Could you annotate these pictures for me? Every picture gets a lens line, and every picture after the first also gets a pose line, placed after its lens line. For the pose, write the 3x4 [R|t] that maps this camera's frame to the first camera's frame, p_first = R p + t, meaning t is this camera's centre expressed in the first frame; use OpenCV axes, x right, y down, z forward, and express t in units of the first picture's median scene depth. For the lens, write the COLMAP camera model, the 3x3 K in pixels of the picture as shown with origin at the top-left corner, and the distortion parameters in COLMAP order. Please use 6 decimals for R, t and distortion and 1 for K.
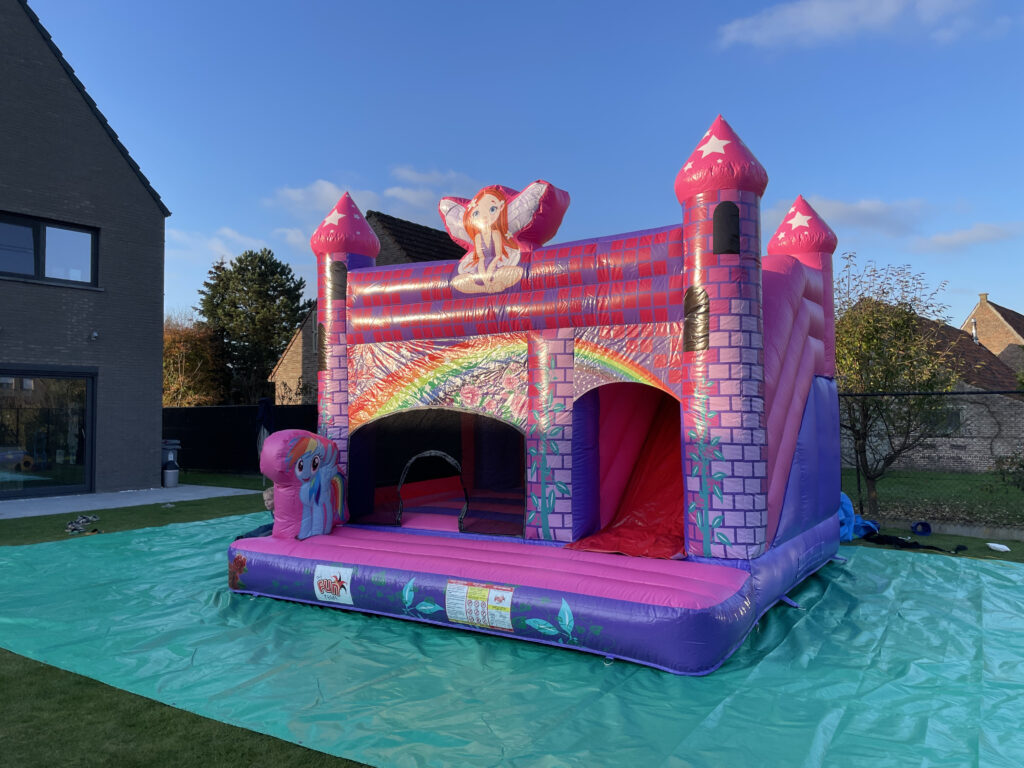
lens RADIAL K [[778.5, 0, 512.0], [0, 778.5, 435.7], [0, 0, 1]] dist [0.020955, -0.004837]
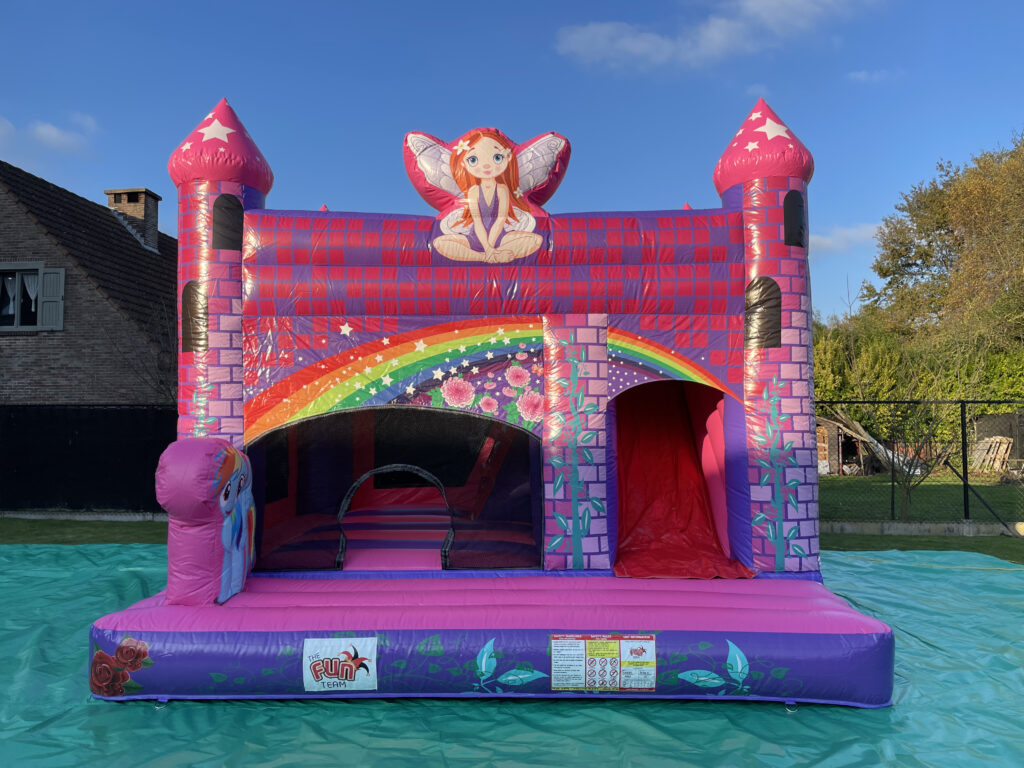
lens RADIAL K [[778.5, 0, 512.0], [0, 778.5, 435.7], [0, 0, 1]] dist [0.020955, -0.004837]
pose [[0.854221, -0.005236, 0.519884, -0.447046], [0.010795, 0.999912, -0.007667, -0.001637], [-0.519798, 0.012161, 0.854202, 0.334963]]
